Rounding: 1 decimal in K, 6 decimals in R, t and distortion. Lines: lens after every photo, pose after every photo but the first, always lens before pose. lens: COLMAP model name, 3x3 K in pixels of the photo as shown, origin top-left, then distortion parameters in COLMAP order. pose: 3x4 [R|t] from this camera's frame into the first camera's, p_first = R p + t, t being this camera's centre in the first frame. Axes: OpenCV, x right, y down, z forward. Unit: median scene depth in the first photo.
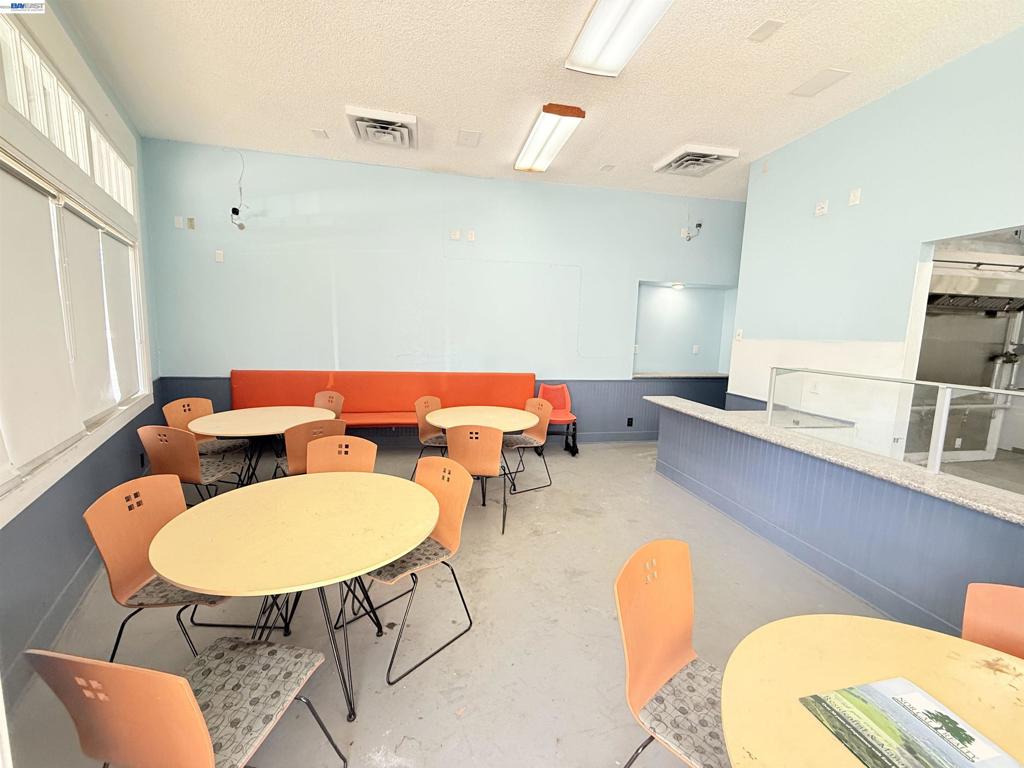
lens RADIAL K [[411.6, 0, 511.8], [0, 411.6, 383.5], [0, 0, 1]] dist [0.001203, -0.000225]
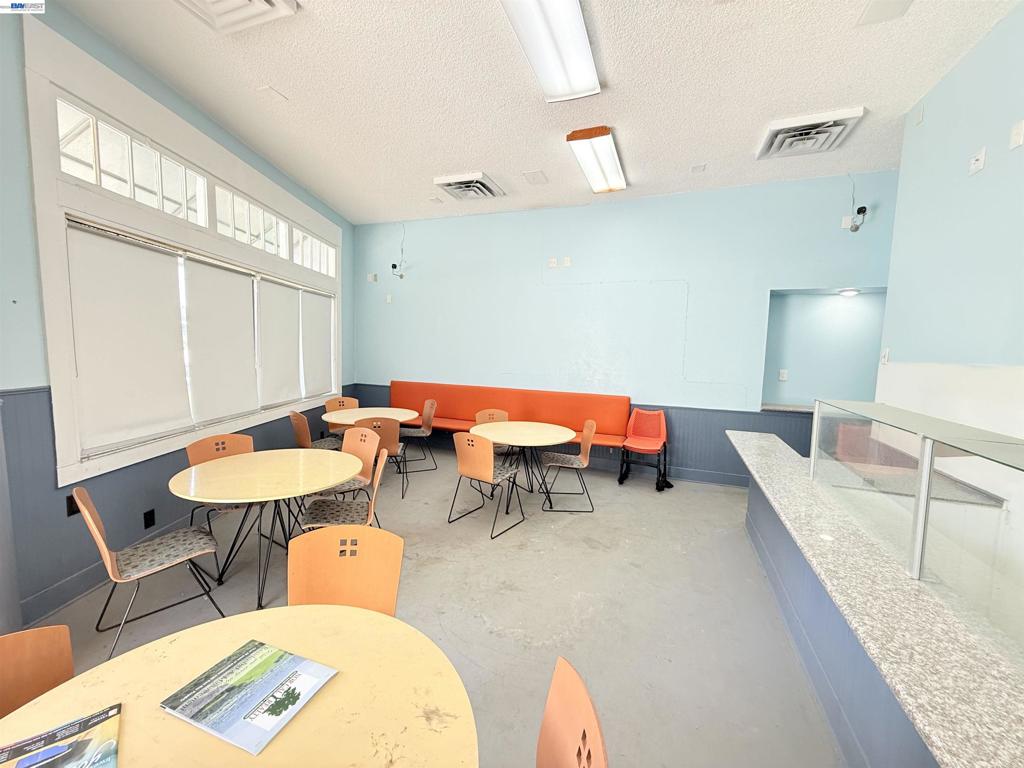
lens RADIAL K [[411.6, 0, 507.2], [0, 411.6, 382.8], [0, 0, 1]] dist [0.001203, -0.000225]
pose [[0.837833, 0.038996, -0.544531, 0.423477], [-0.070713, 0.996795, -0.037417, -0.001253], [0.541327, 0.069855, 0.837905, 0.070299]]
